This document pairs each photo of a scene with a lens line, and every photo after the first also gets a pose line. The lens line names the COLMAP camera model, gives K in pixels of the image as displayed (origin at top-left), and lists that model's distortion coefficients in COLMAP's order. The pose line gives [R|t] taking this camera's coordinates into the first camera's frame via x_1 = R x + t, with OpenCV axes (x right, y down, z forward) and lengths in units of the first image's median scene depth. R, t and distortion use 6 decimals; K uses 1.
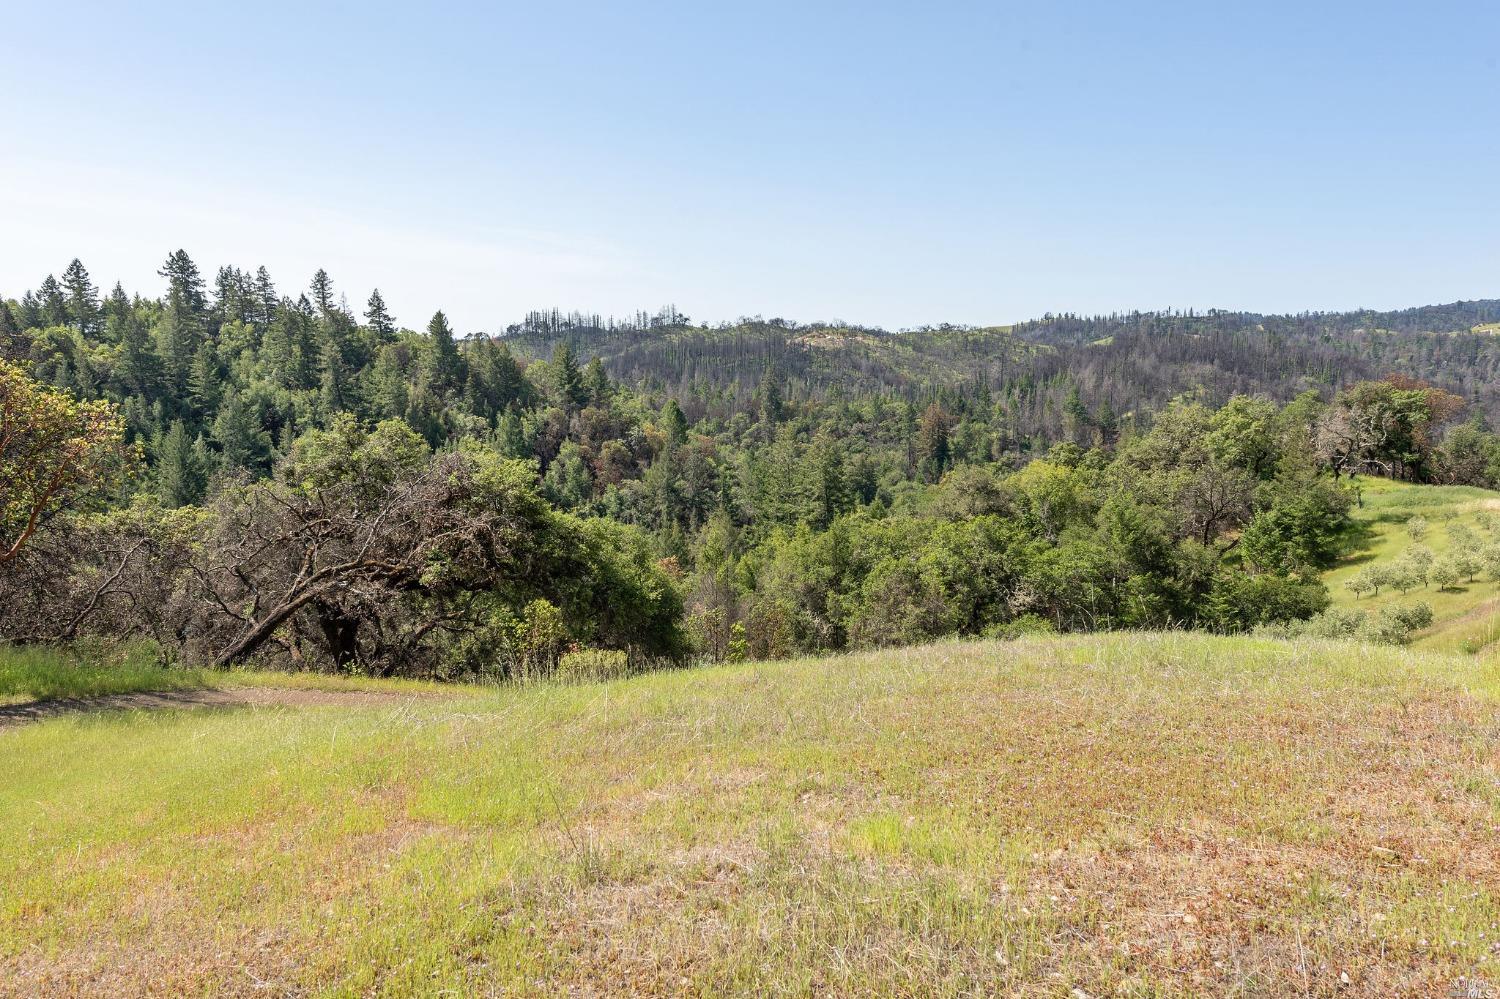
lens RADIAL K [[921.5, 0, 750.0], [0, 921.5, 499.5], [0, 0, 1]] dist [0.005972, -0.003150]
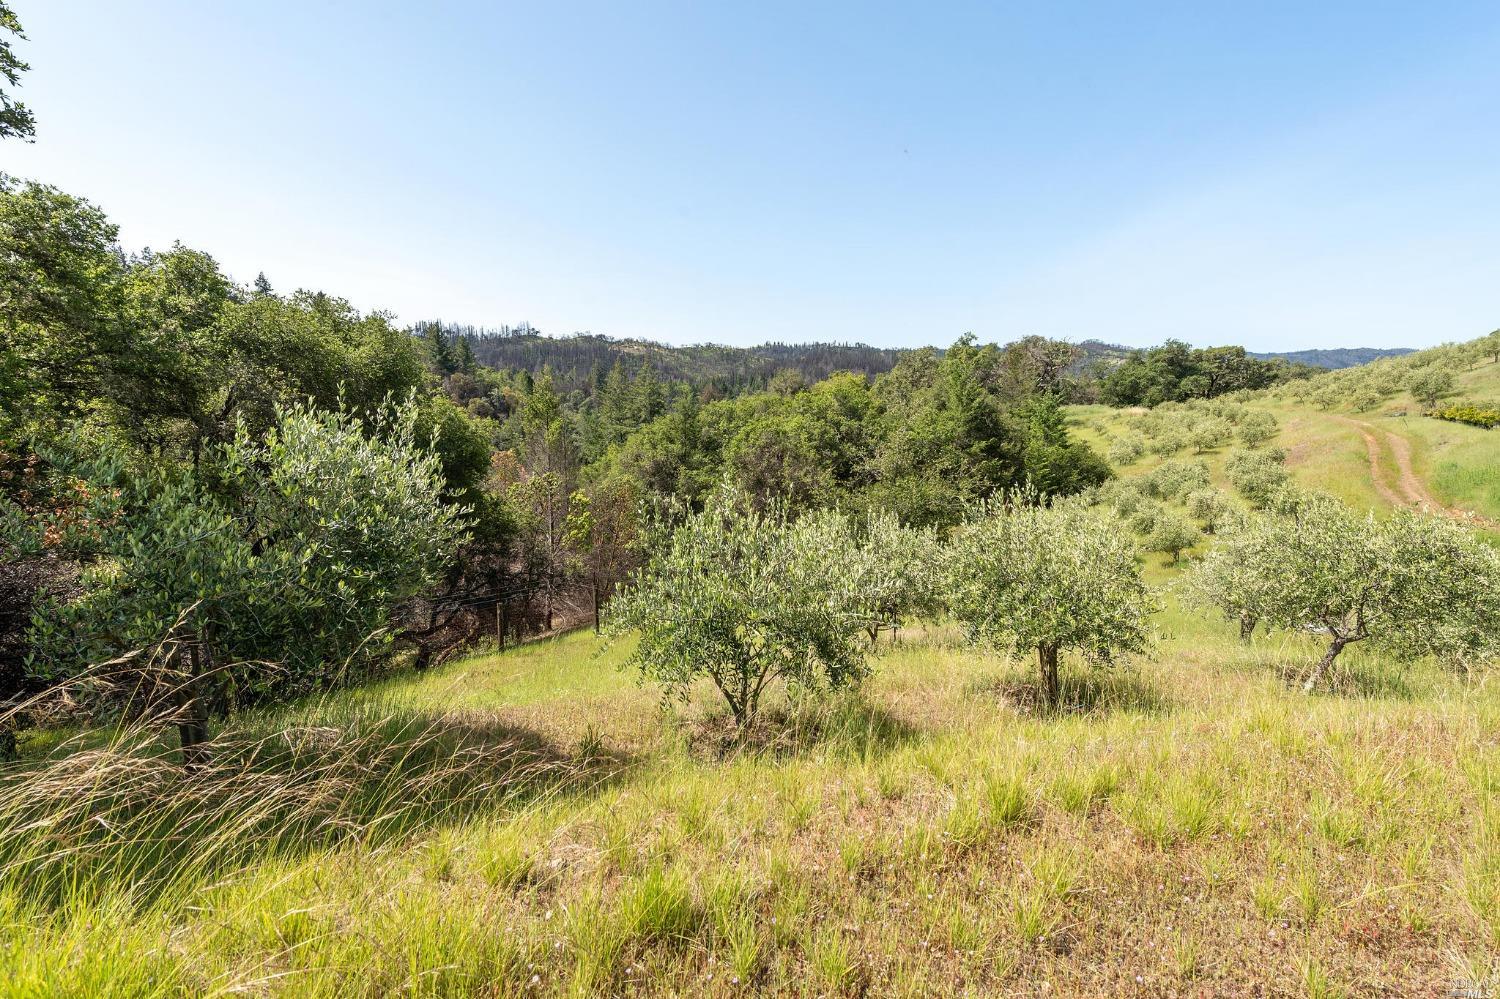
lens RADIAL K [[565.4, 0, 746.4], [0, 565.4, 494.3], [0, 0, 1]] dist [0.000454, -0.000003]
pose [[0.962120, -0.029784, 0.270993, -0.001357], [0.011161, 0.997484, 0.070005, 0.020530], [-0.272397, -0.064328, 0.960032, 0.100757]]
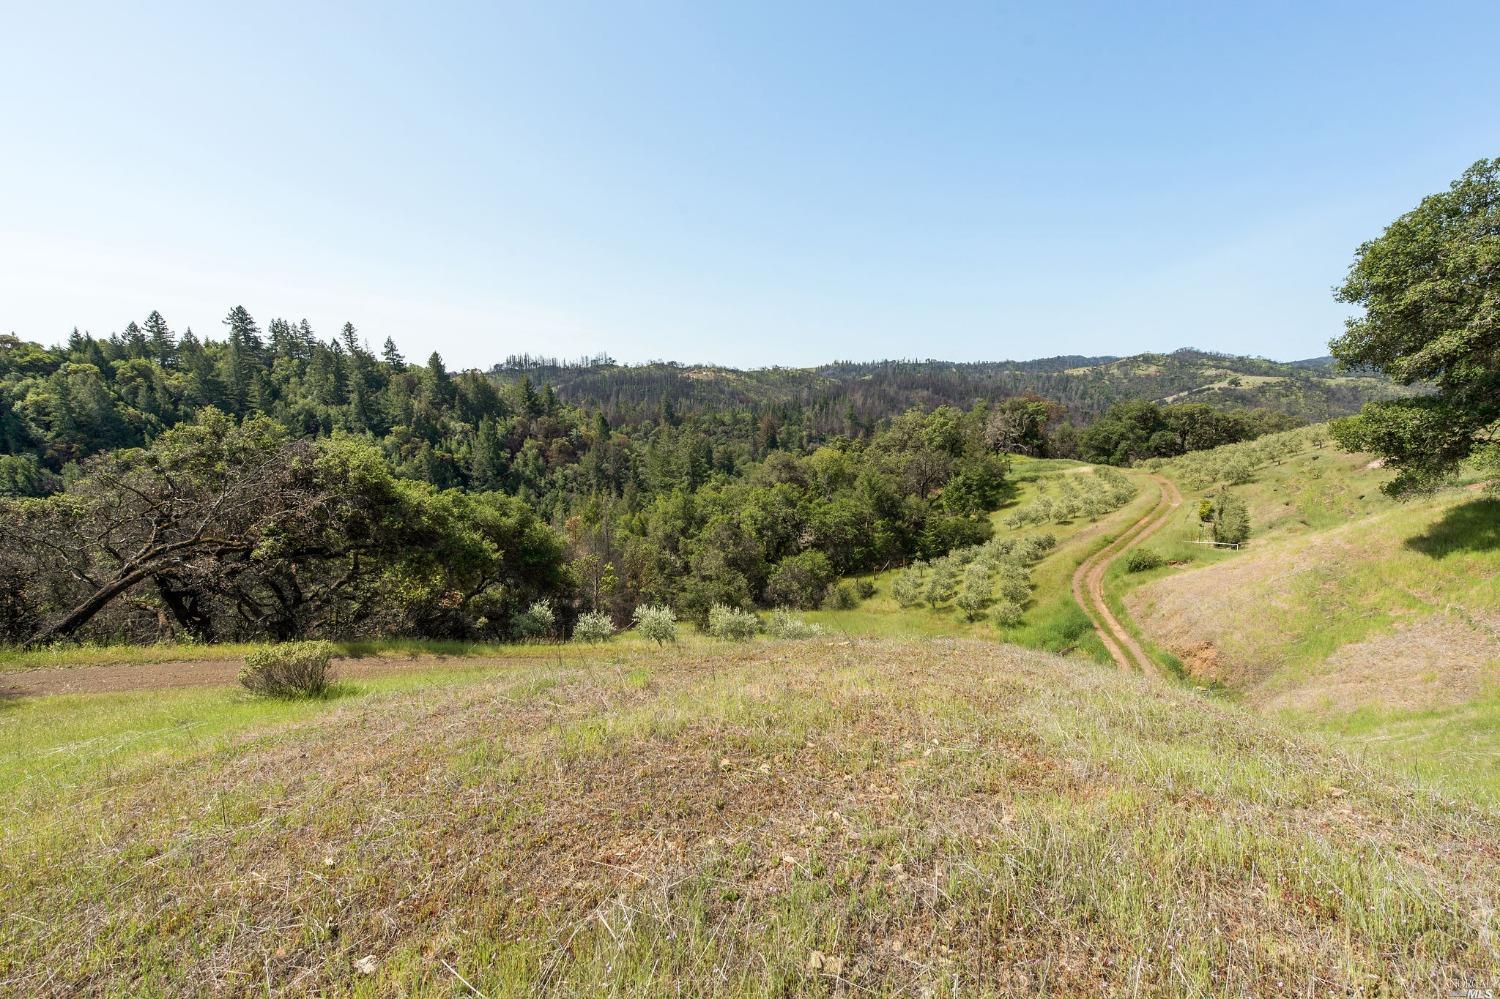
lens RADIAL K [[565.4, 0, 746.4], [0, 565.4, 494.3], [0, 0, 1]] dist [0.000454, -0.000003]
pose [[0.988218, -0.024486, 0.151085, 0.013065], [0.019101, 0.999133, 0.036990, 0.000065], [-0.151859, -0.033668, 0.987829, 0.022892]]
